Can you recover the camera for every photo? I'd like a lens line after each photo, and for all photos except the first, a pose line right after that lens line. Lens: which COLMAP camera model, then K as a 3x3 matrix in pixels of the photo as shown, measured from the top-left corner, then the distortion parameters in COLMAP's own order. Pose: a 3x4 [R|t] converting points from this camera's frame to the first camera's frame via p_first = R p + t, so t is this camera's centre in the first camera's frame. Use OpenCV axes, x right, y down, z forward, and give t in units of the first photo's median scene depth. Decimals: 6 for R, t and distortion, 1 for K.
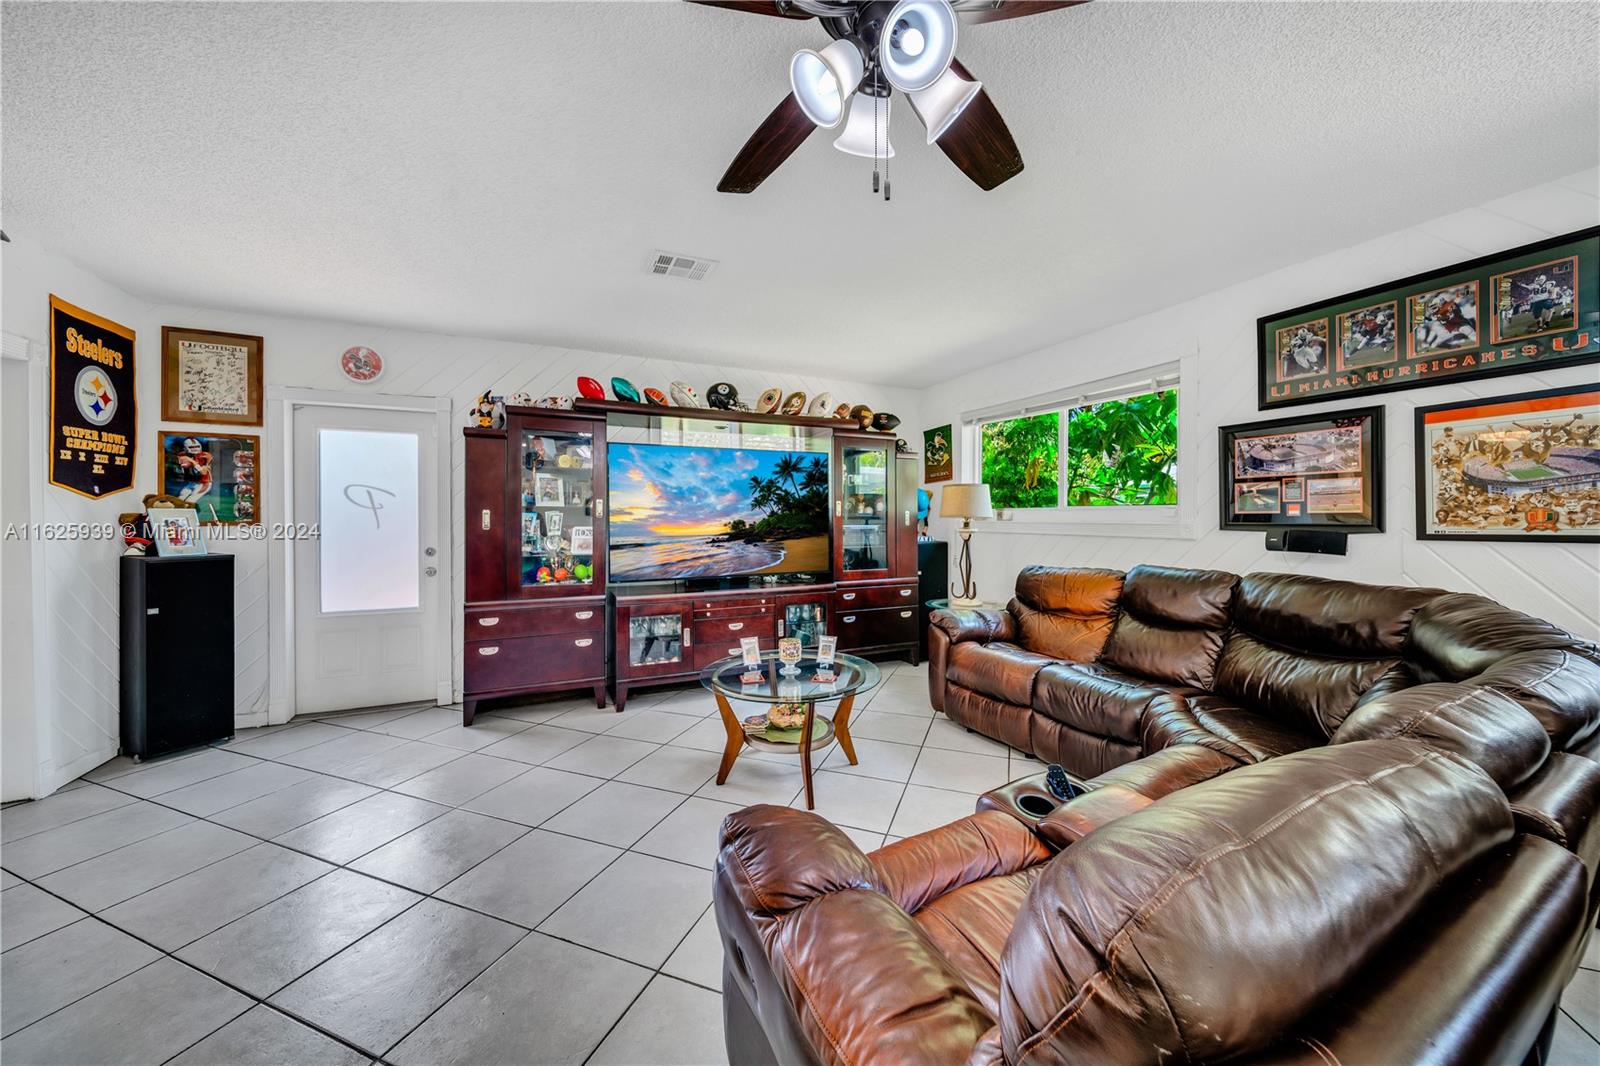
lens RADIAL K [[571.1, 0, 811.9], [0, 571.1, 519.9], [0, 0, 1]] dist [-0.004660, -0.000378]
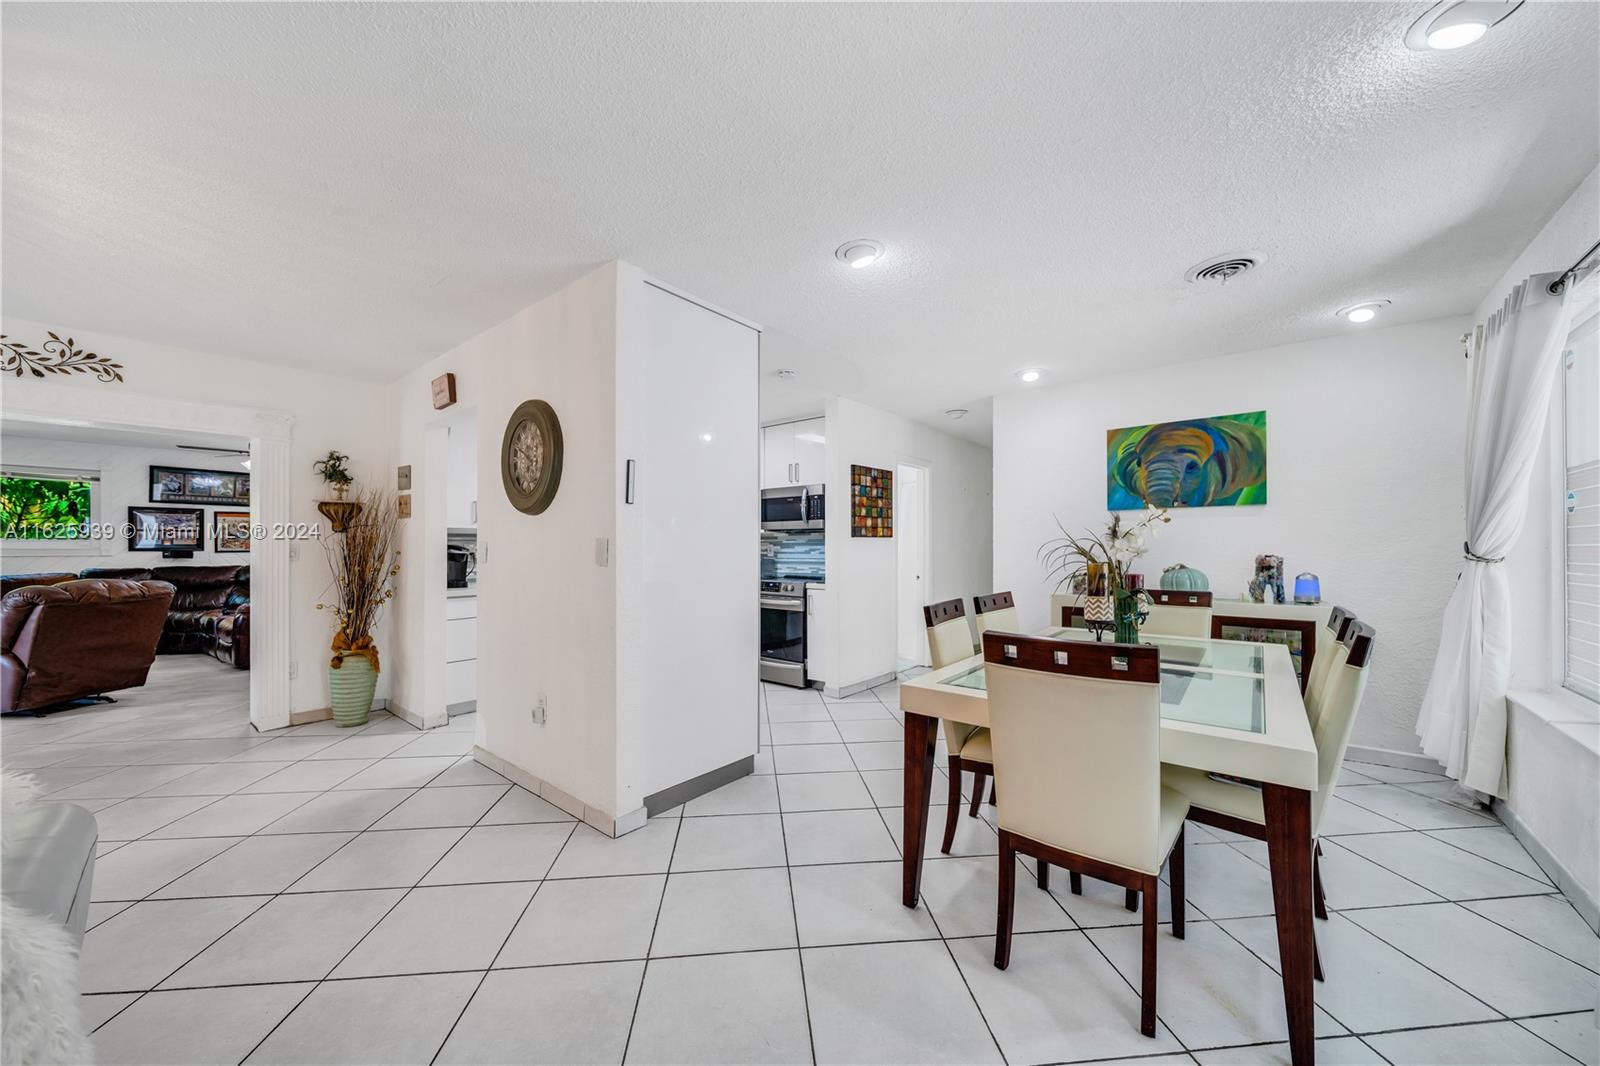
lens RADIAL K [[571.1, 0, 809.9], [0, 571.1, 546.8], [0, 0, 1]] dist [-0.004660, -0.000378]
pose [[-0.428782, 0.004837, 0.903395, -2.692860], [0.008363, 0.999964, -0.001385, 0.028159], [-0.903369, 0.006961, -0.428807, -0.542090]]
